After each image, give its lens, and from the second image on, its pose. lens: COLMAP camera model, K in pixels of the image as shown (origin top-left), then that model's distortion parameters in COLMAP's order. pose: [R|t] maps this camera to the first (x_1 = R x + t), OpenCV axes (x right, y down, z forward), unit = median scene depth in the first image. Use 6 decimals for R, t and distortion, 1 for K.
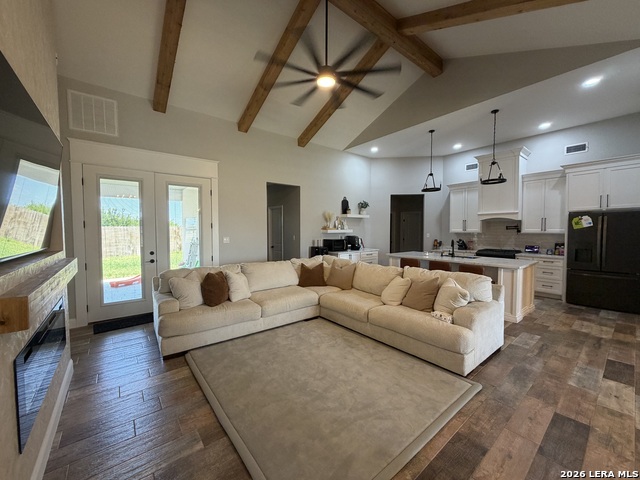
lens RADIAL K [[255.4, 0, 320.0], [0, 255.4, 240.0], [0, 0, 1]] dist [-0.000696, -0.000191]
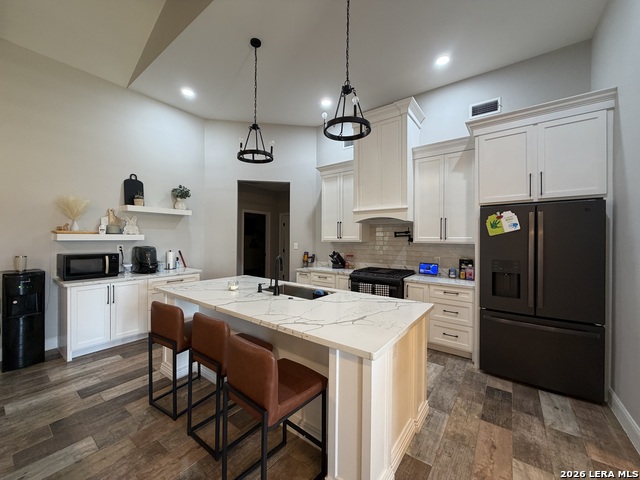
lens RADIAL K [[255.4, 0, 320.0], [0, 255.4, 240.0], [0, 0, 1]] dist [-0.000696, -0.000191]
pose [[0.966888, 0.008726, 0.255052, 0.427648], [0.000483, 0.999351, -0.036020, -0.012020], [-0.255201, 0.034951, 0.966256, 0.477946]]
